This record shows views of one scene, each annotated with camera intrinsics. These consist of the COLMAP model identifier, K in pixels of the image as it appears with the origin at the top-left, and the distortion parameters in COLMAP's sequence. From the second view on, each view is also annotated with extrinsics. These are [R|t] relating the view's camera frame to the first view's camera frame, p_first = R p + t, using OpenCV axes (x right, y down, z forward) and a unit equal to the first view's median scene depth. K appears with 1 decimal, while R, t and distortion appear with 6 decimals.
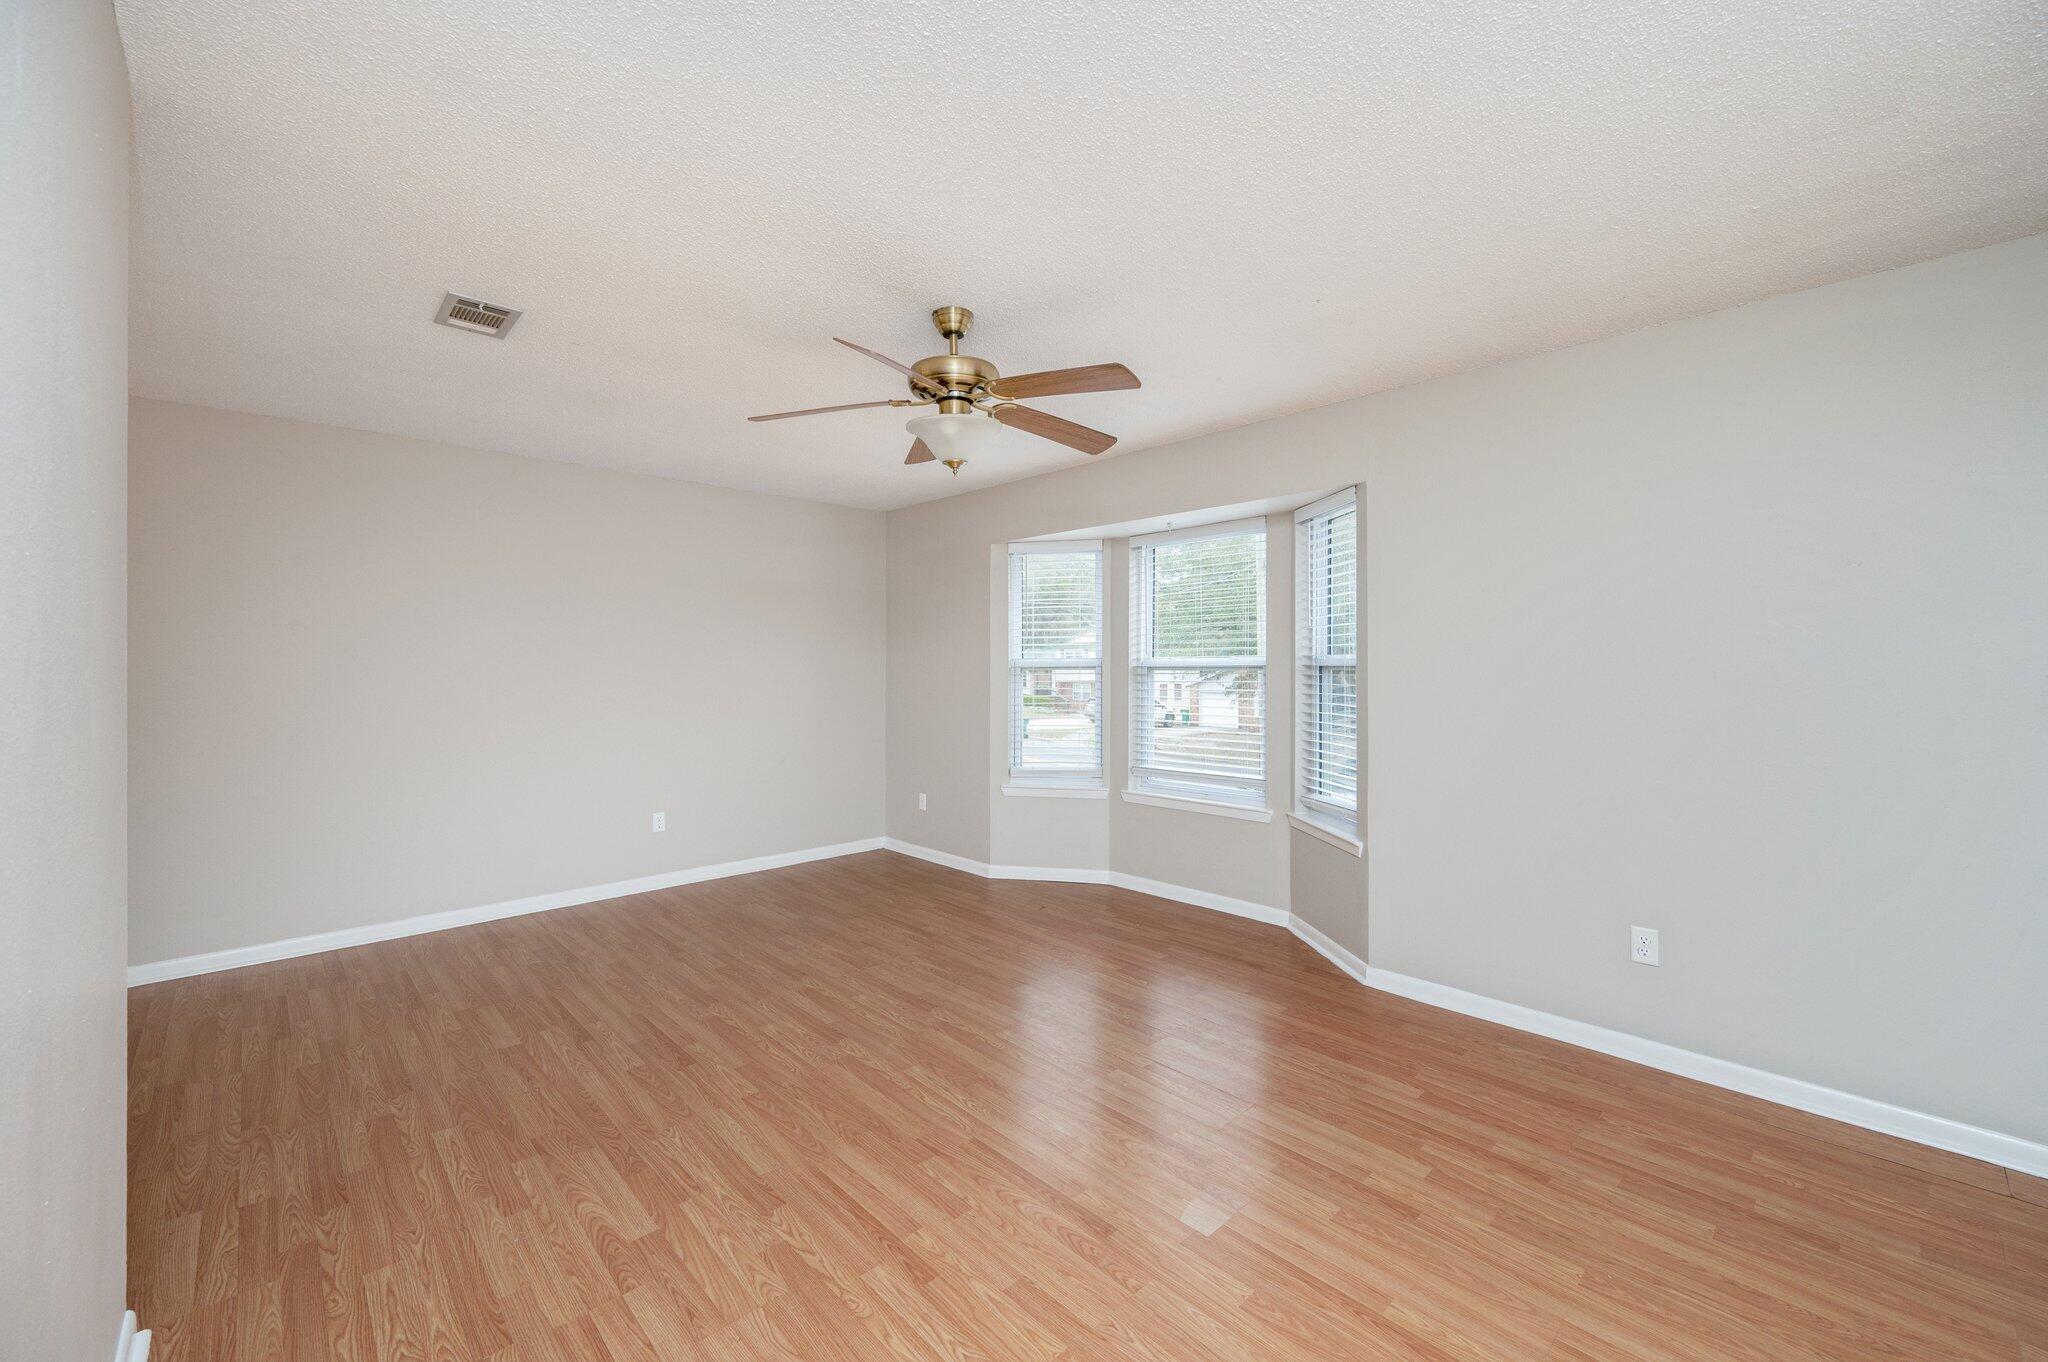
lens RADIAL K [[814.7, 0, 1020.1], [0, 814.7, 665.4], [0, 0, 1]] dist [-0.000004, -0.000585]
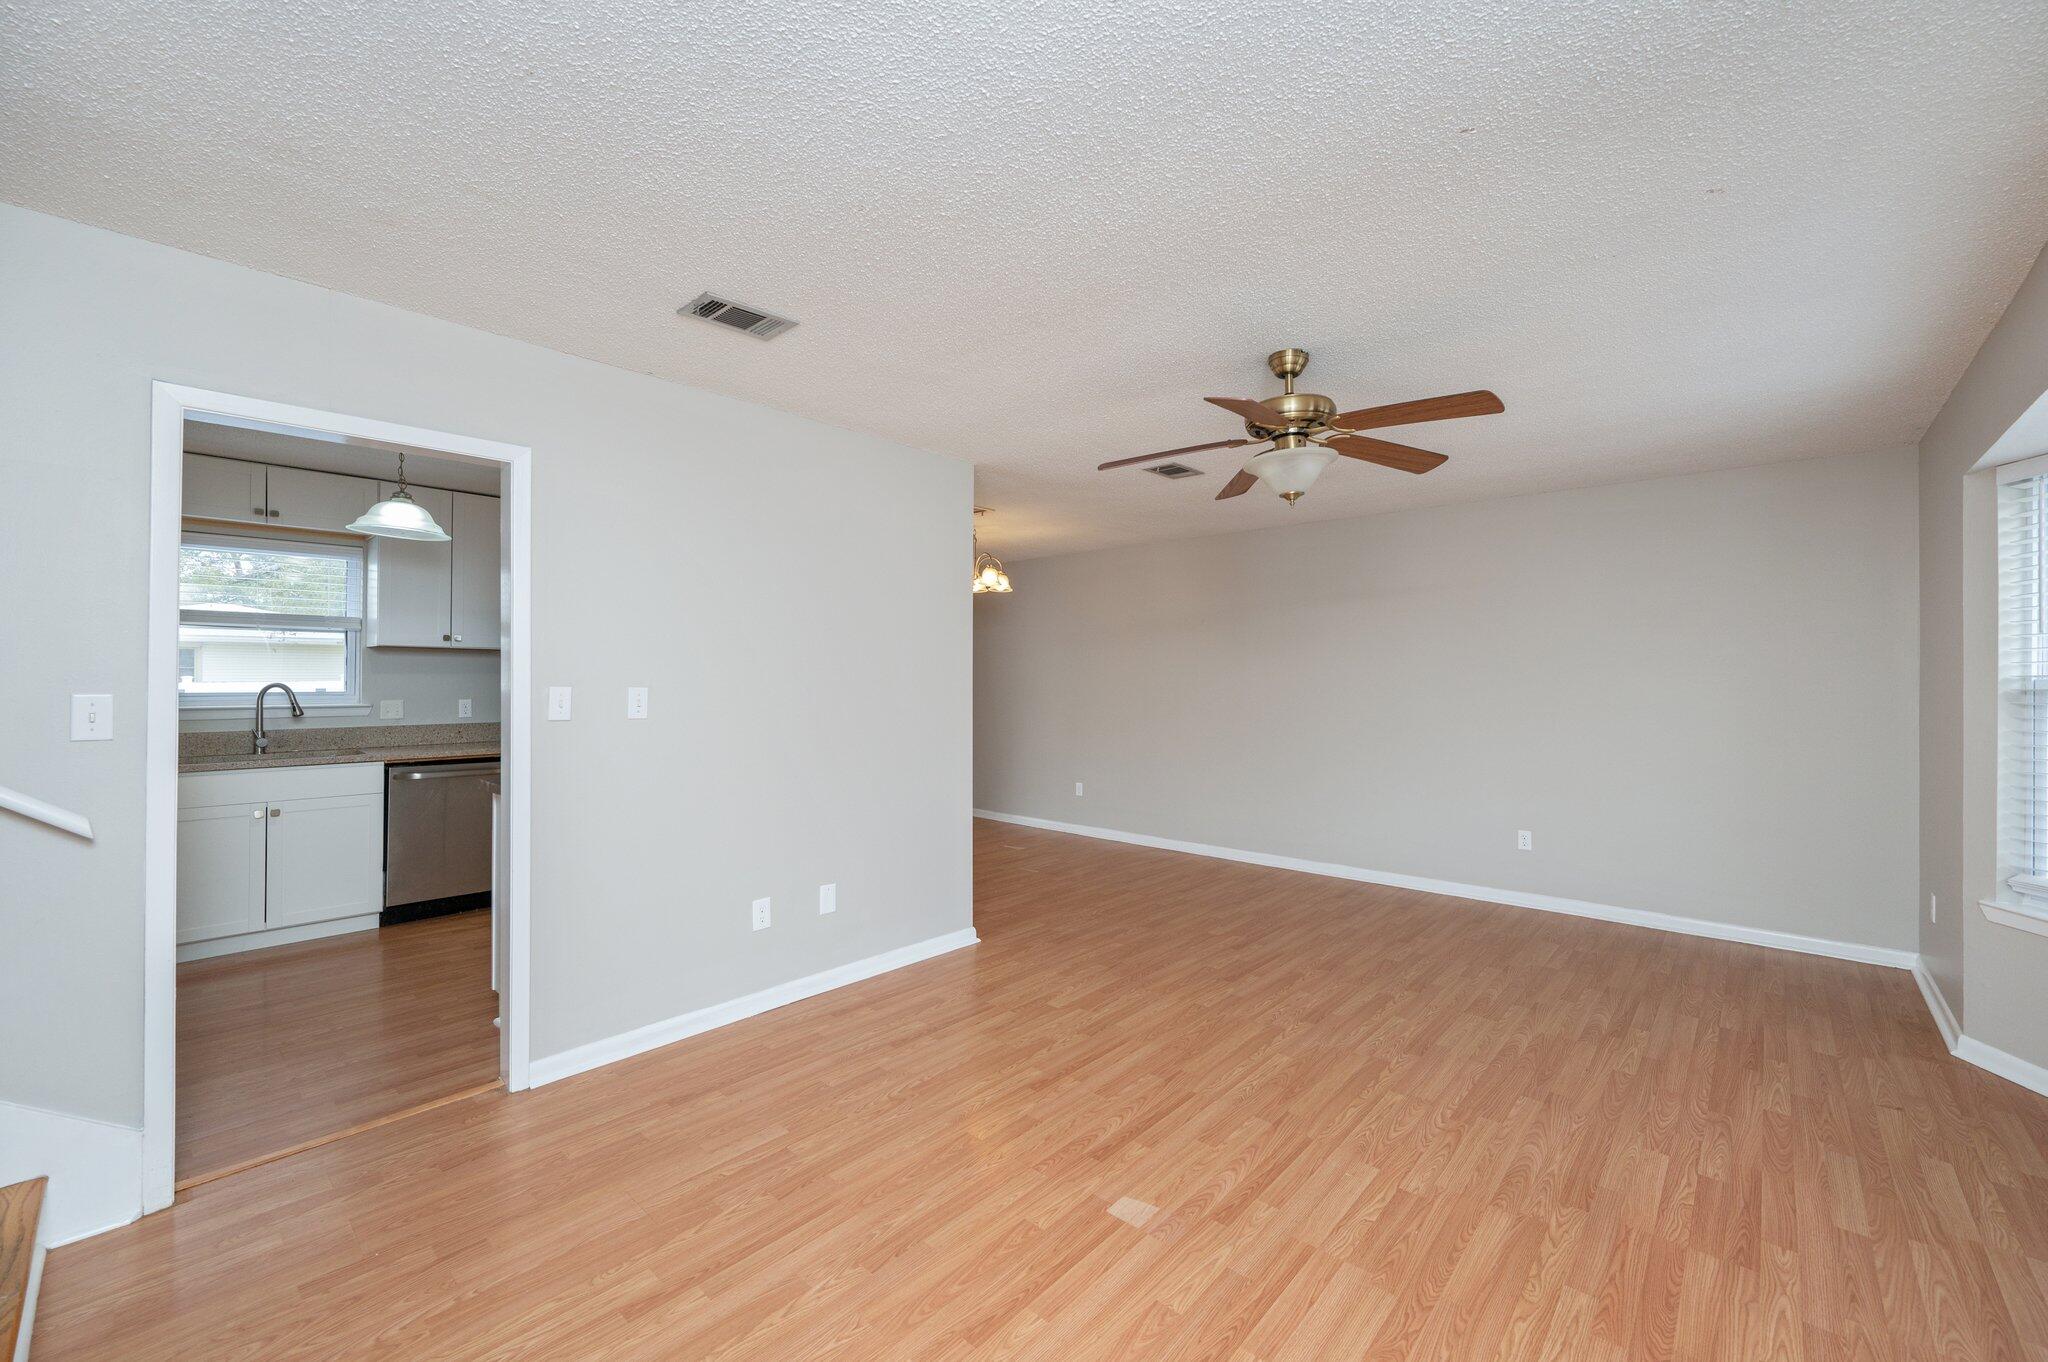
lens RADIAL K [[814.7, 0, 1029.2], [0, 814.7, 670.0], [0, 0, 1]] dist [-0.000004, -0.000585]
pose [[0.082201, -0.010819, -0.996557, 0.980013], [-0.000818, 0.999940, -0.010923, -0.012312], [0.996615, 0.001713, 0.082187, 0.595030]]
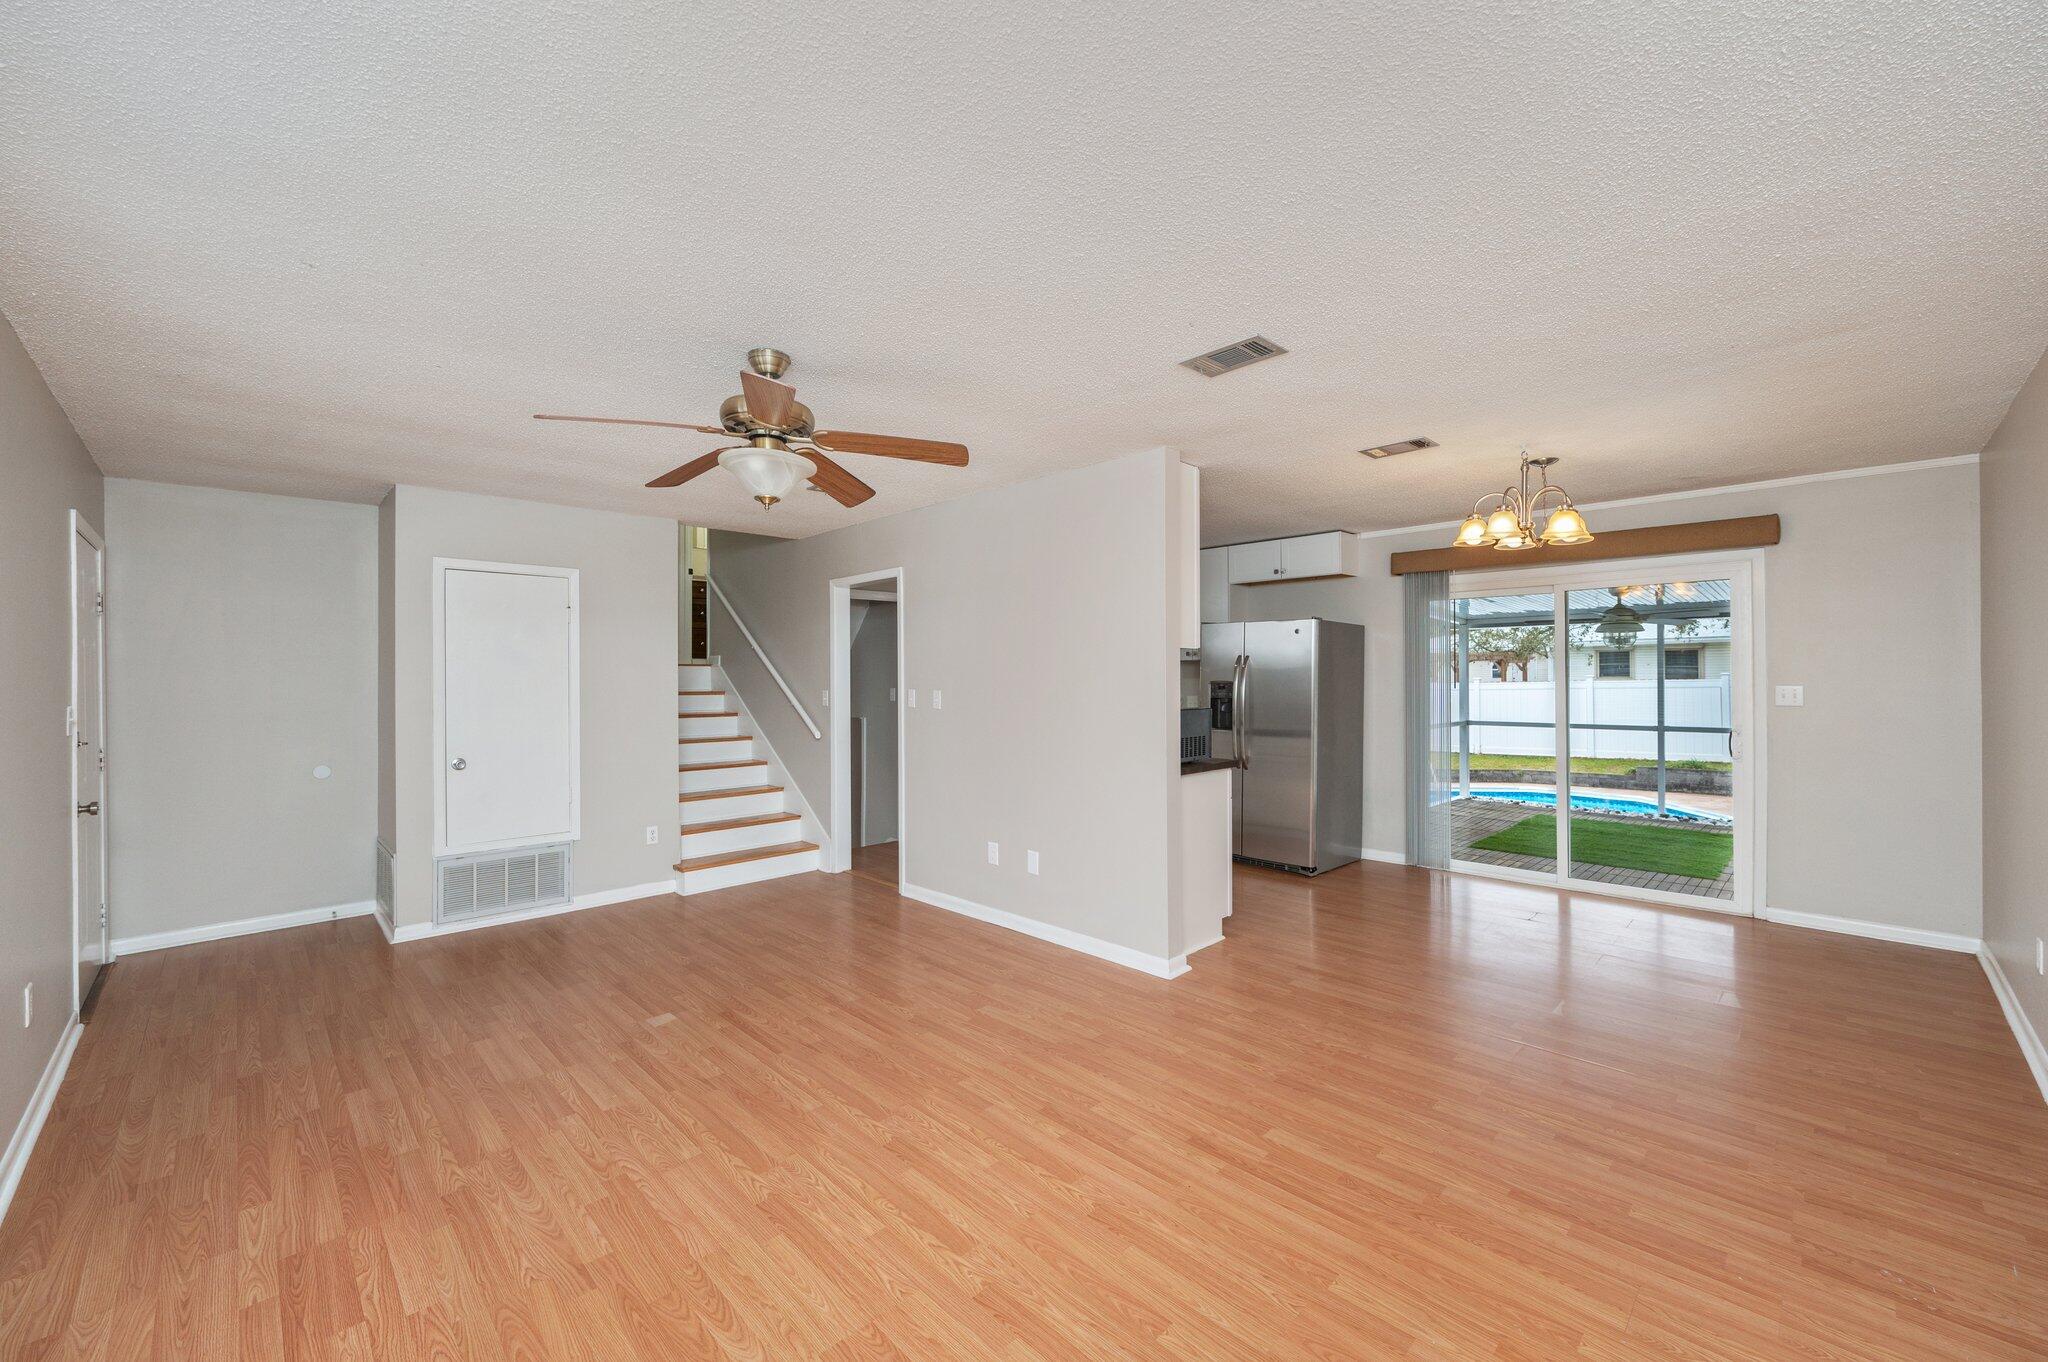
lens RADIAL K [[814.7, 0, 1031.3], [0, 814.7, 686.8], [0, 0, 1]] dist [-0.000004, -0.000585]
pose [[-0.999609, 0.009317, -0.026351, -0.394110], [0.009103, 0.999925, 0.008216, -0.023097], [0.026426, 0.007973, -0.999619, 2.090066]]
